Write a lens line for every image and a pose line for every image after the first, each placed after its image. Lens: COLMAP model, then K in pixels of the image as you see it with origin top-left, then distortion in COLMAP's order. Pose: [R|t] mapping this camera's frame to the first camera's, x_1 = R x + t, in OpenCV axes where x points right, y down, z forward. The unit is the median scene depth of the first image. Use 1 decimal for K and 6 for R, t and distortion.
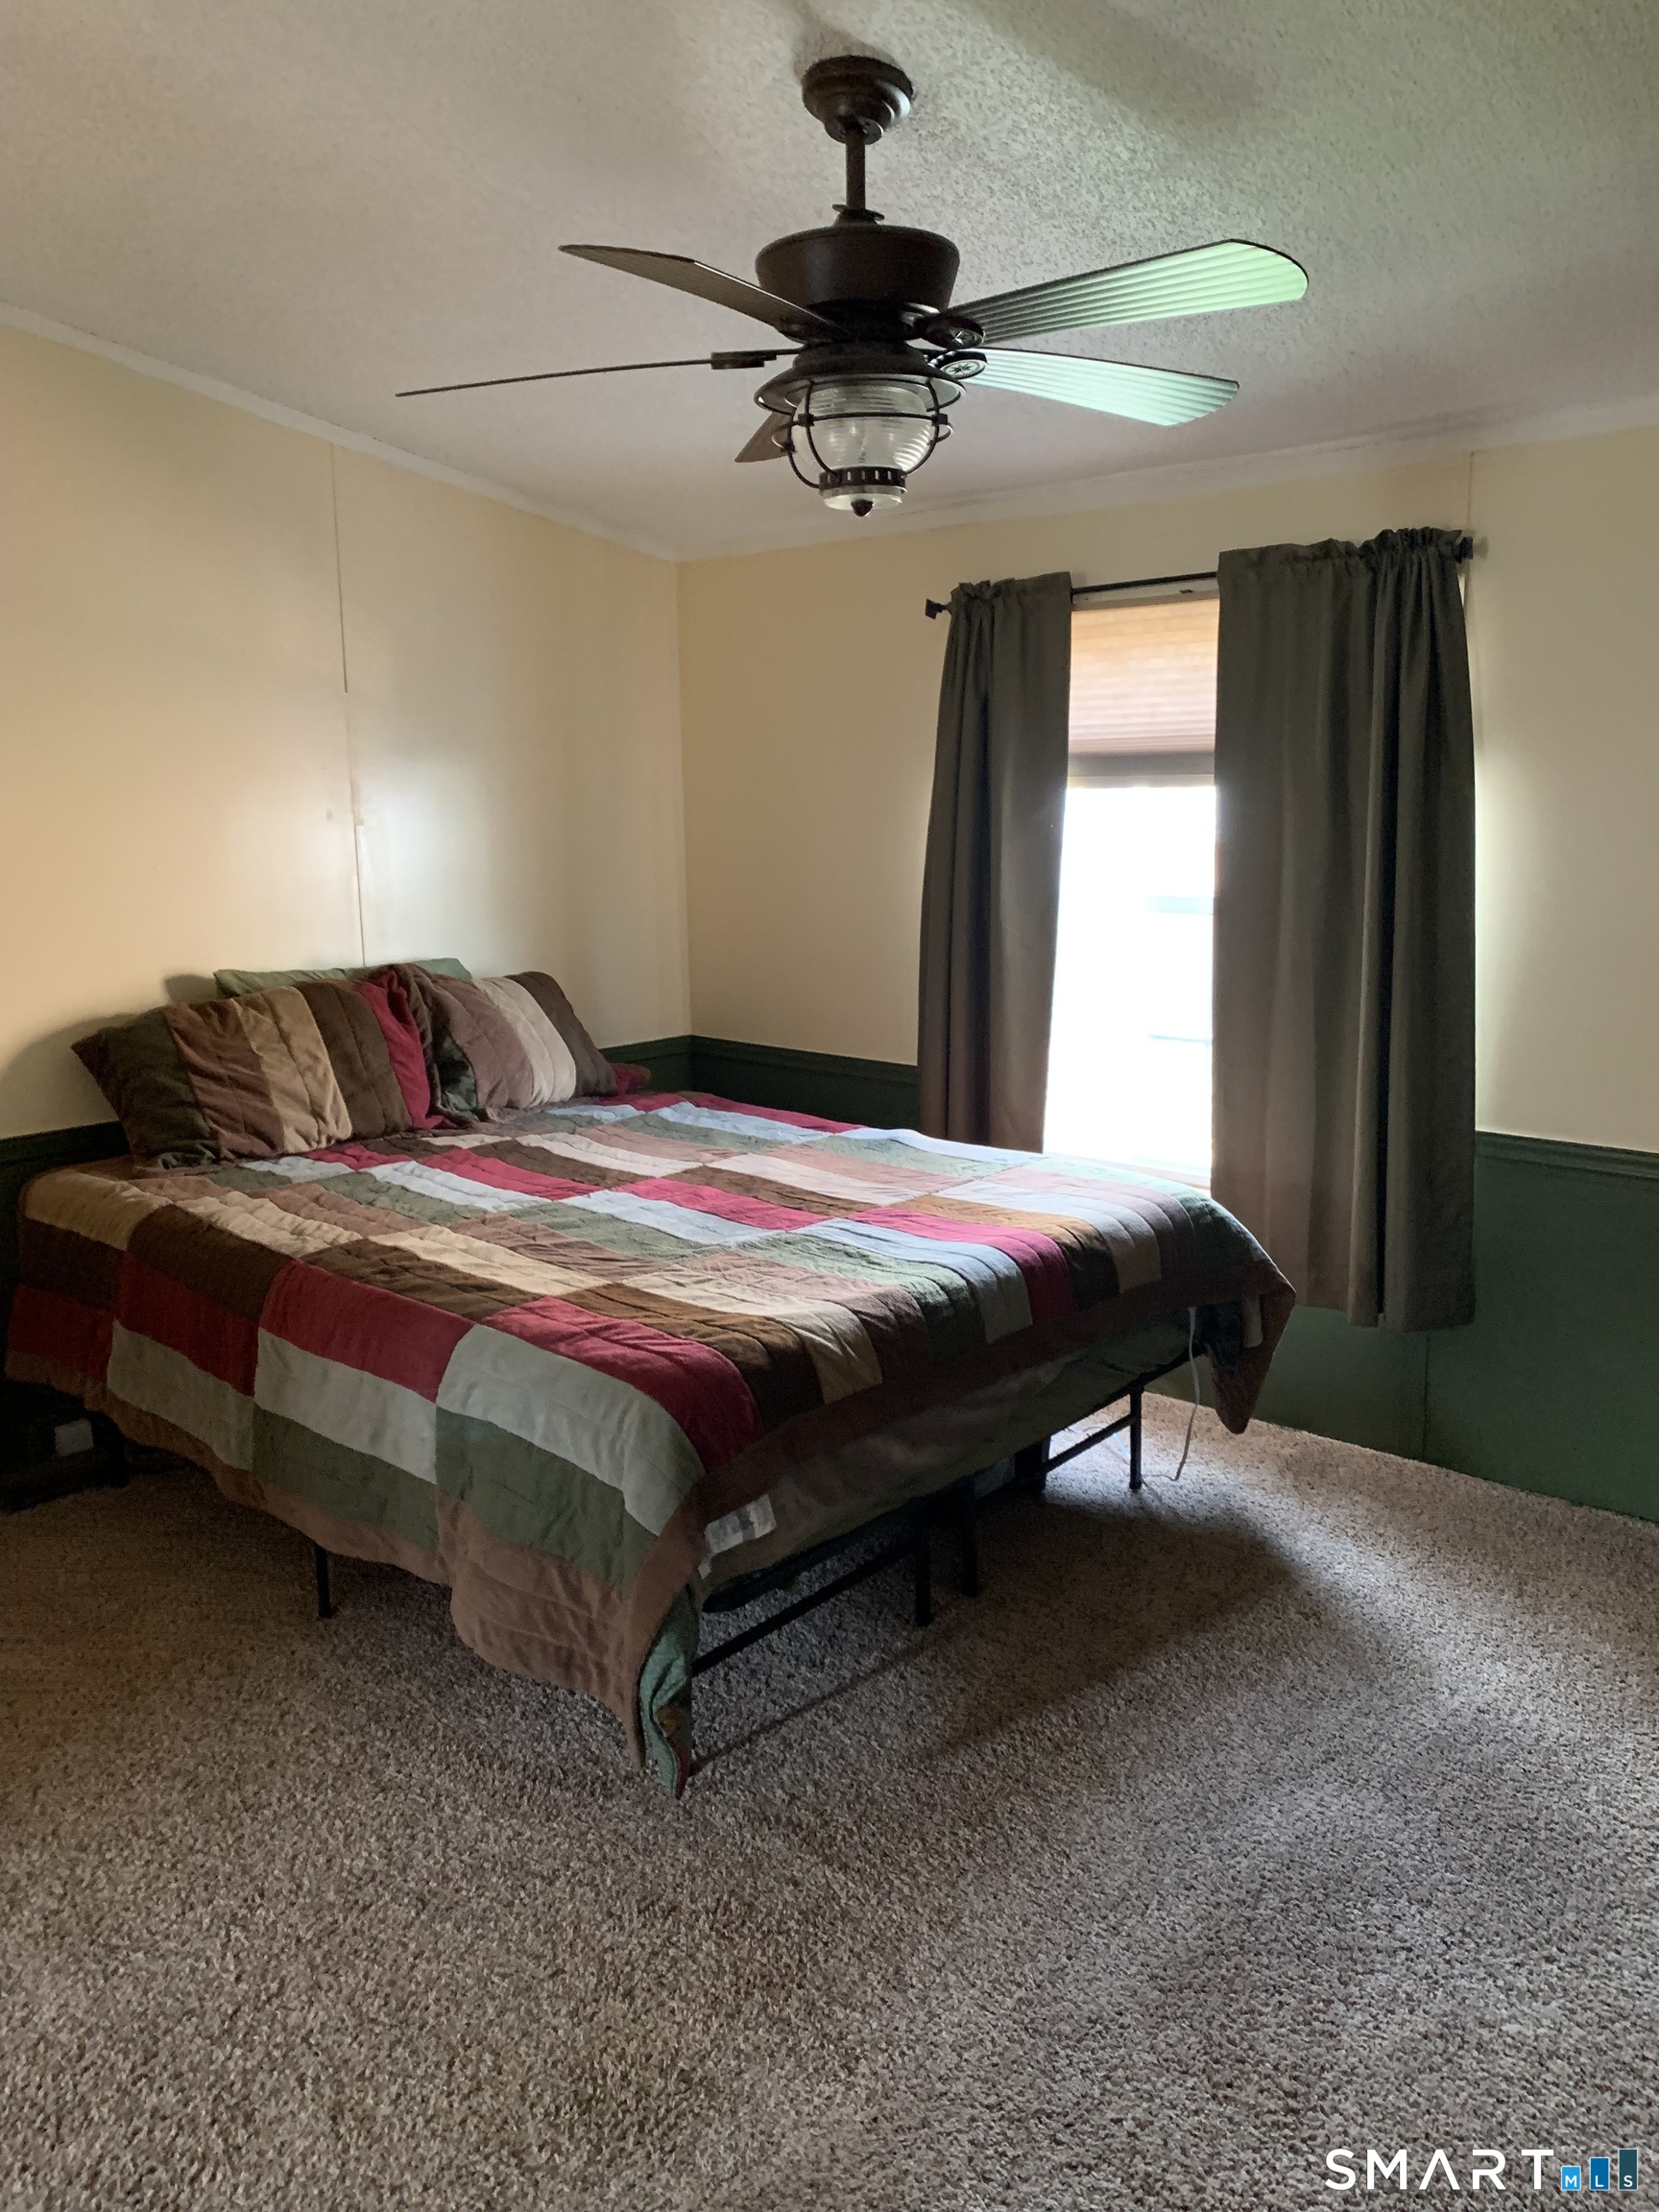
lens RADIAL K [[1675.6, 0, 830.4], [0, 1675.6, 1104.9], [0, 0, 1]] dist [0.050905, -0.091677]
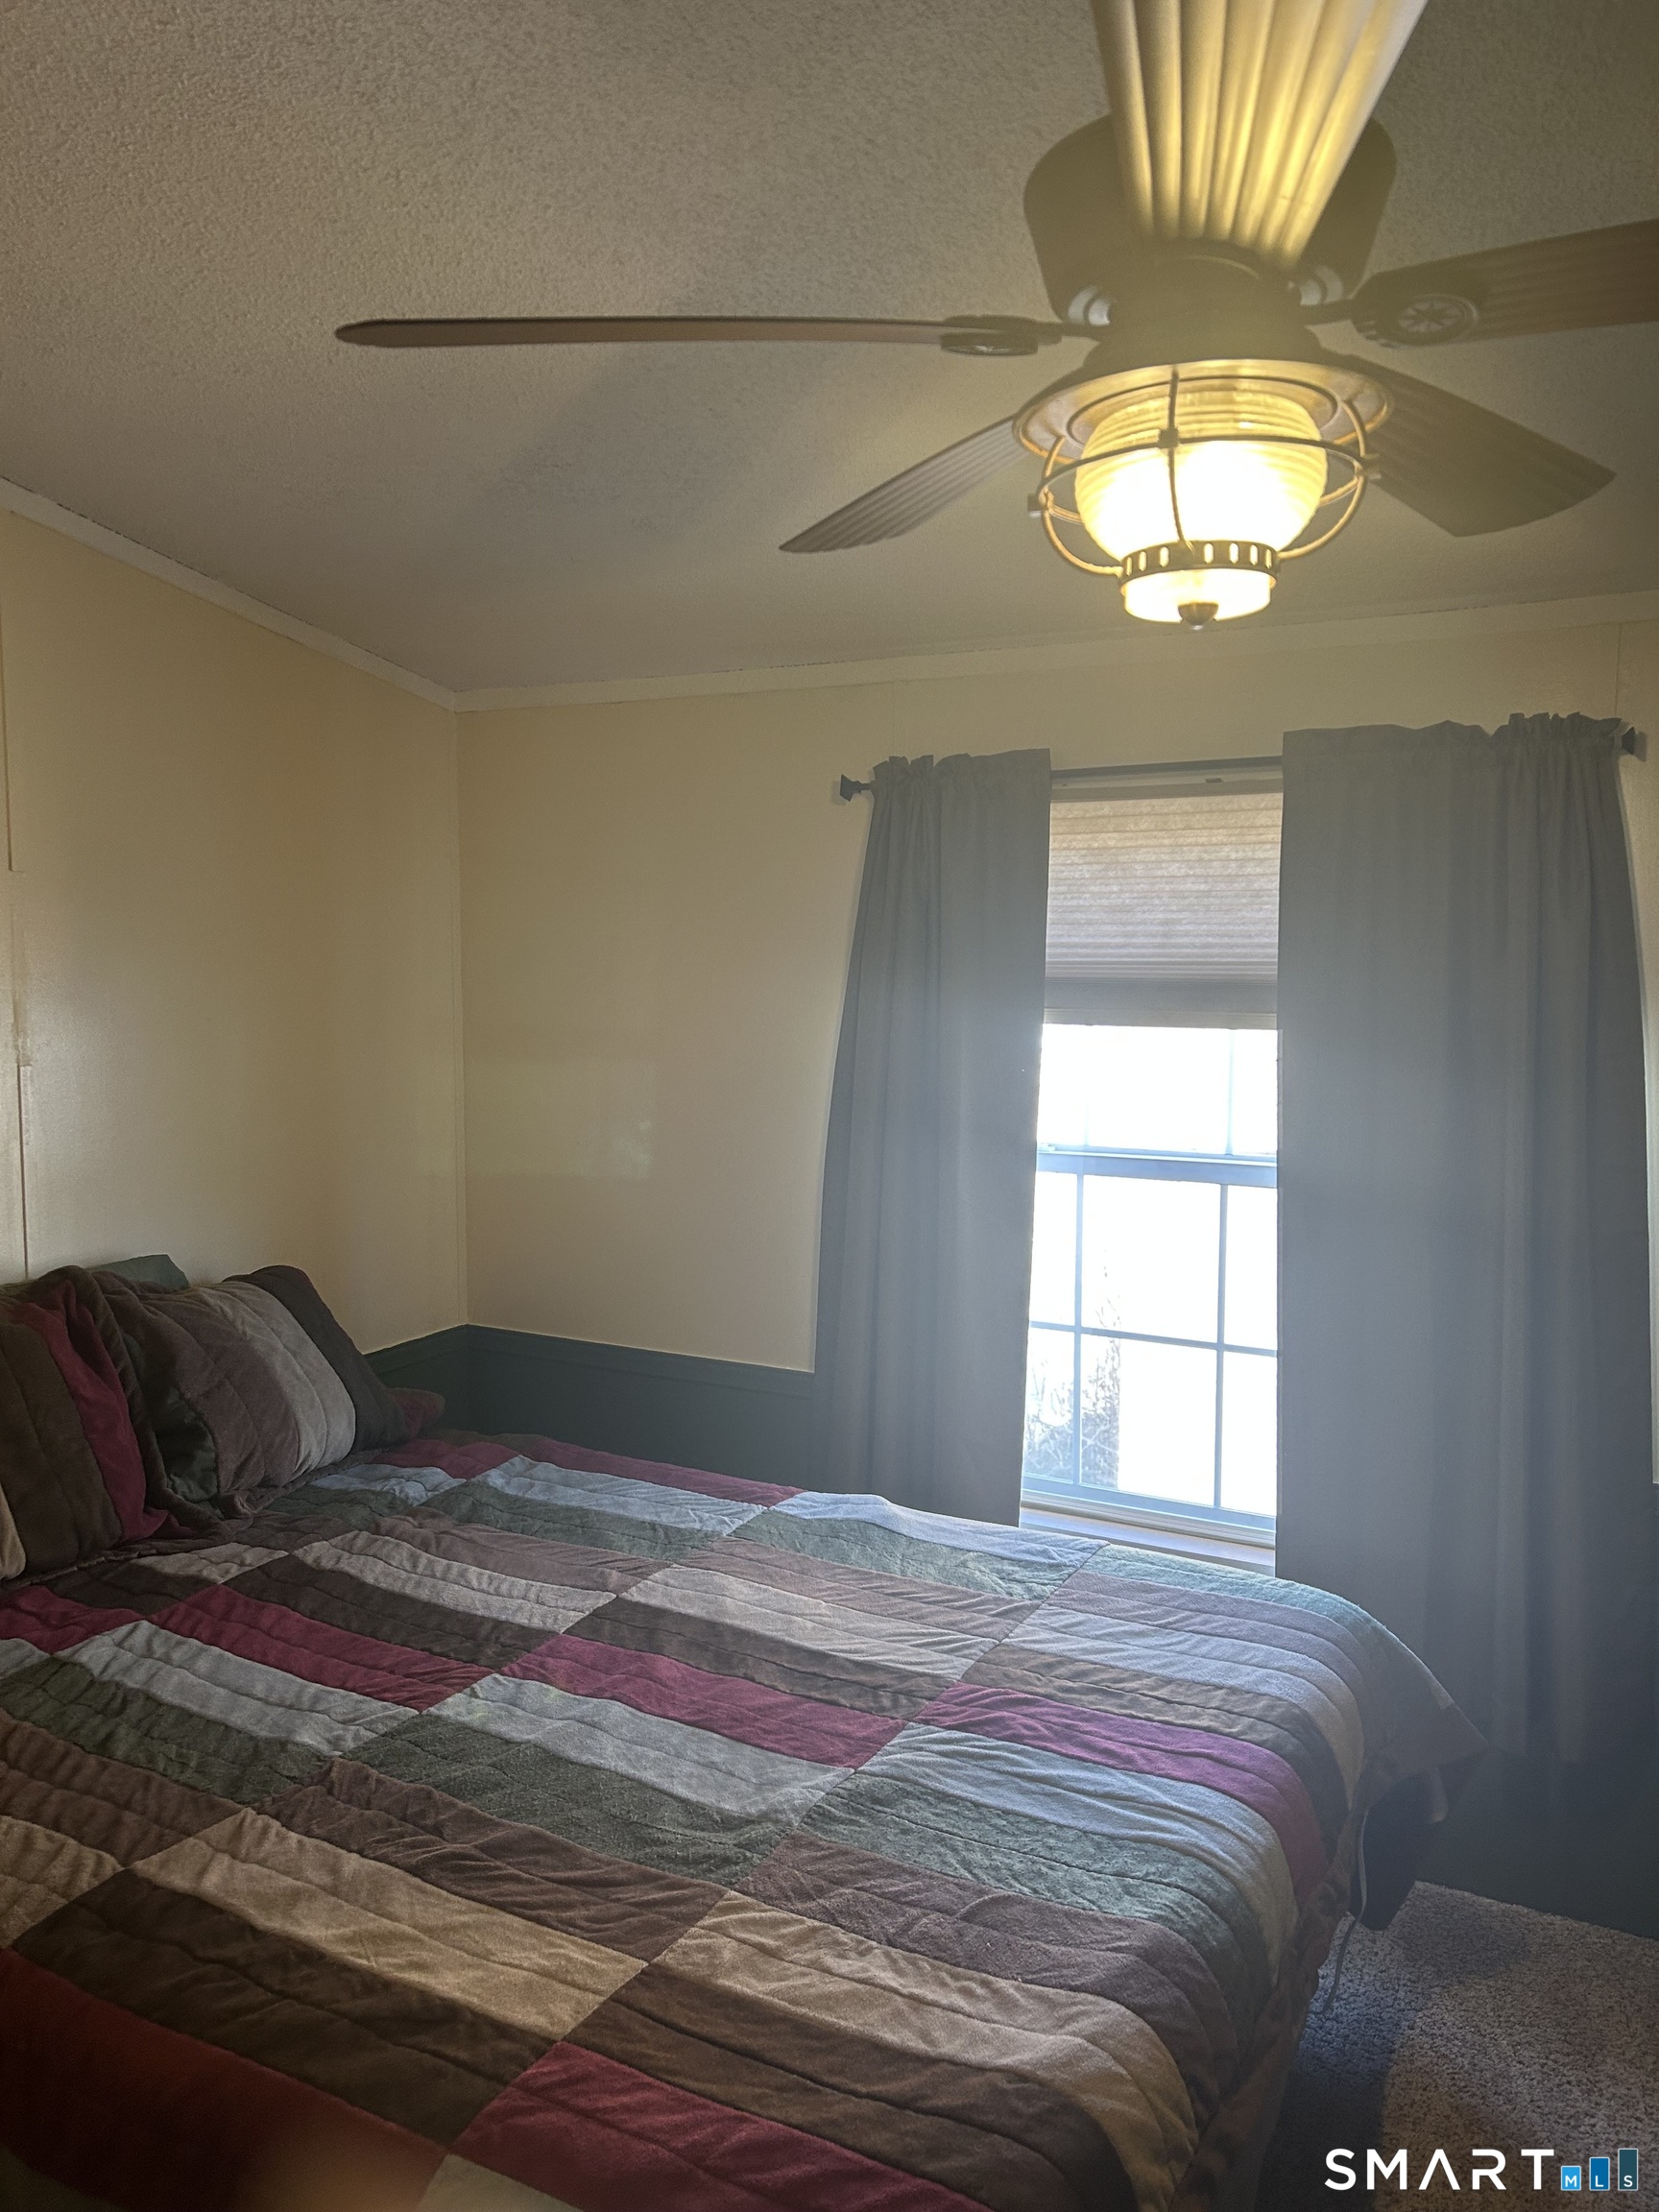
lens RADIAL K [[1679.0, 0, 832.3], [0, 1679.0, 1100.9], [0, 0, 1]] dist [0.018504, -0.033817]
pose [[0.969781, -0.004564, 0.243933, -0.144473], [0.030259, 0.994356, -0.101693, -0.082177], [-0.242092, 0.106001, 0.964446, 0.302367]]
